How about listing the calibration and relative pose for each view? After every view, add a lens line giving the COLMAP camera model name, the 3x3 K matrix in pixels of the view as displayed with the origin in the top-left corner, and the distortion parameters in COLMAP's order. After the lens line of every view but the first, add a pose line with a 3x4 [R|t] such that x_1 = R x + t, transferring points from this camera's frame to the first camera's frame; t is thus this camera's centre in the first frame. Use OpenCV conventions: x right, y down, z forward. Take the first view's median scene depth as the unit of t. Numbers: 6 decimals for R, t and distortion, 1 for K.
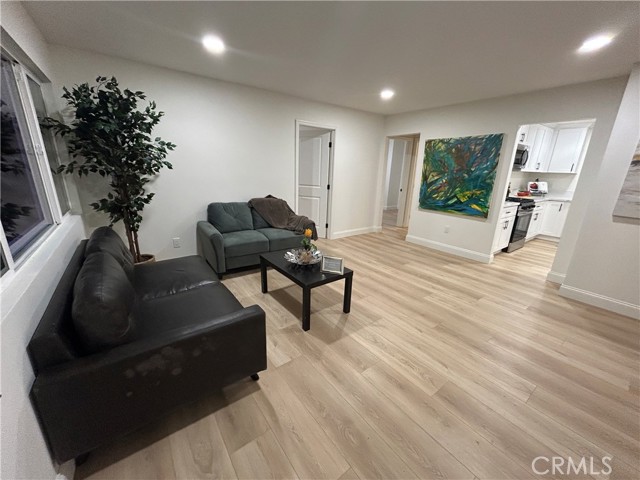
lens RADIAL K [[254.9, 0, 316.9], [0, 254.9, 240.6], [0, 0, 1]] dist [0.002585, 0.000954]
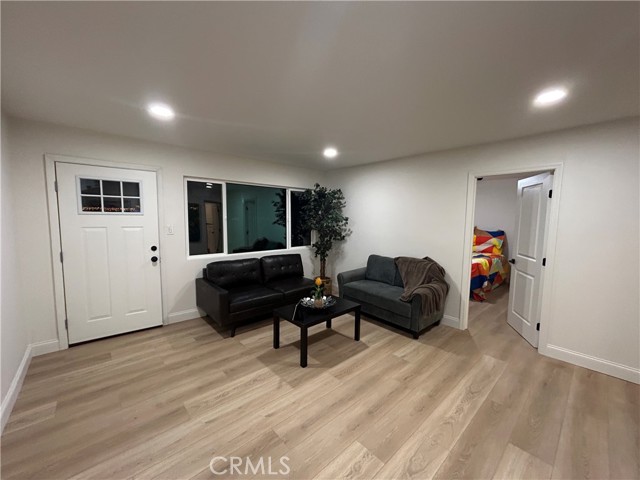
lens RADIAL K [[254.9, 0, 315.4], [0, 254.9, 242.3], [0, 0, 1]] dist [0.002585, 0.000954]
pose [[0.090876, 0.057081, -0.994225, 0.674188], [-0.290043, 0.956592, 0.028410, -0.137020], [0.952689, 0.285786, 0.103488, 0.506002]]
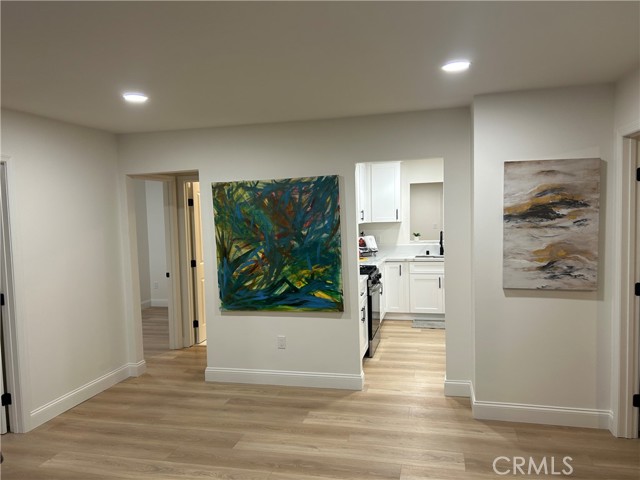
lens RADIAL K [[482.7, 0, 309.6], [0, 482.7, 240.8], [0, 0, 1]] dist [0.058324, -0.054134]
pose [[0.775258, -0.094093, 0.624597, -0.056740], [0.231564, 0.962334, -0.142448, -0.096173], [-0.587667, 0.255068, 0.767846, 0.151427]]
